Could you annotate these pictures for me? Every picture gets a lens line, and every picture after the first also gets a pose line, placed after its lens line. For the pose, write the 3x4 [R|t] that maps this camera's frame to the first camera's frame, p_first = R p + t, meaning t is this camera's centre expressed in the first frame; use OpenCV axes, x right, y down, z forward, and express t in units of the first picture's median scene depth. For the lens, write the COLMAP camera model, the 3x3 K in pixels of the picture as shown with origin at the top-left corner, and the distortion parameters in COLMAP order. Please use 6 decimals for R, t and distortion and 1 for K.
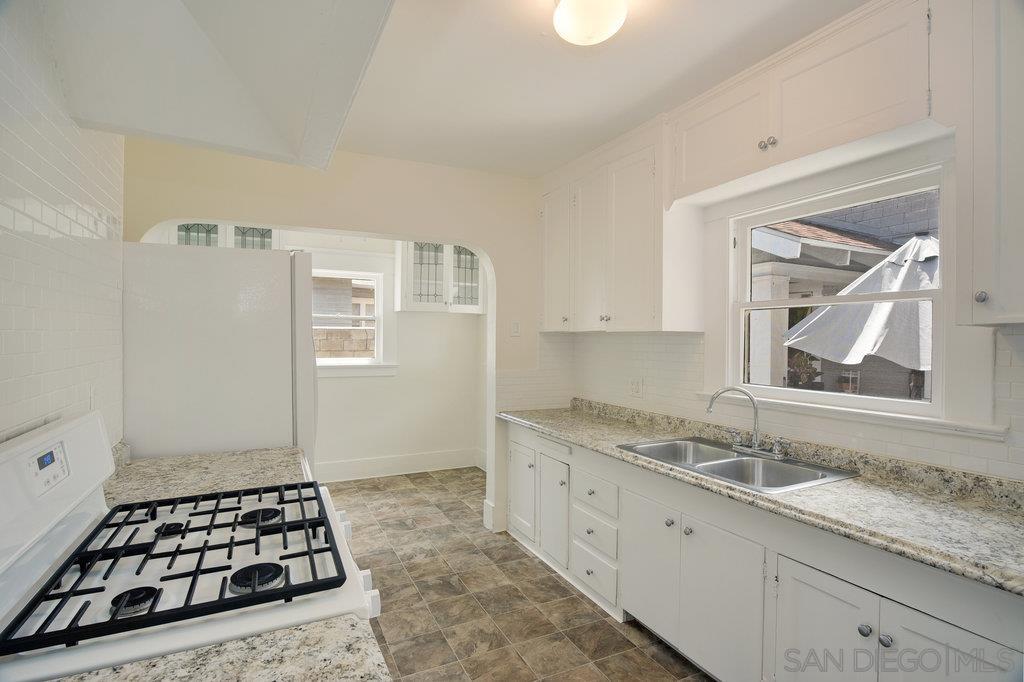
lens RADIAL K [[511.0, 0, 509.7], [0, 511.0, 344.0], [0, 0, 1]] dist [-0.021644, -0.001091]
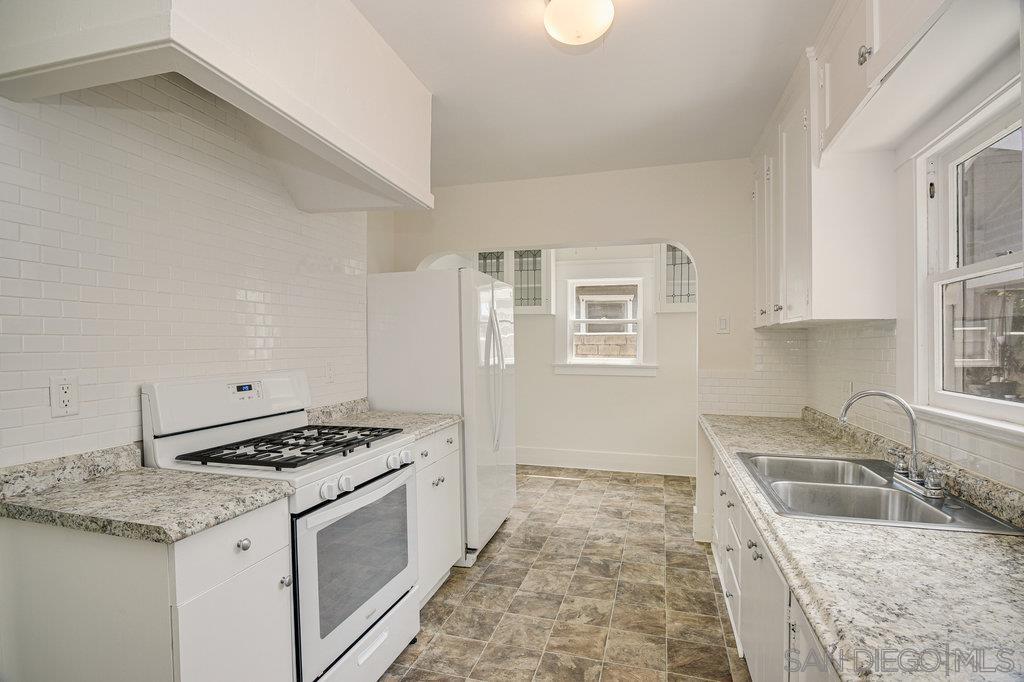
lens RADIAL K [[511.0, 0, 496.0], [0, 511.0, 350.1], [0, 0, 1]] dist [-0.021644, -0.001091]
pose [[0.723841, 0.003084, -0.689960, 0.376092], [-0.006954, 0.999972, -0.002827, 0.021879], [0.689932, 0.006844, 0.723842, 0.061951]]
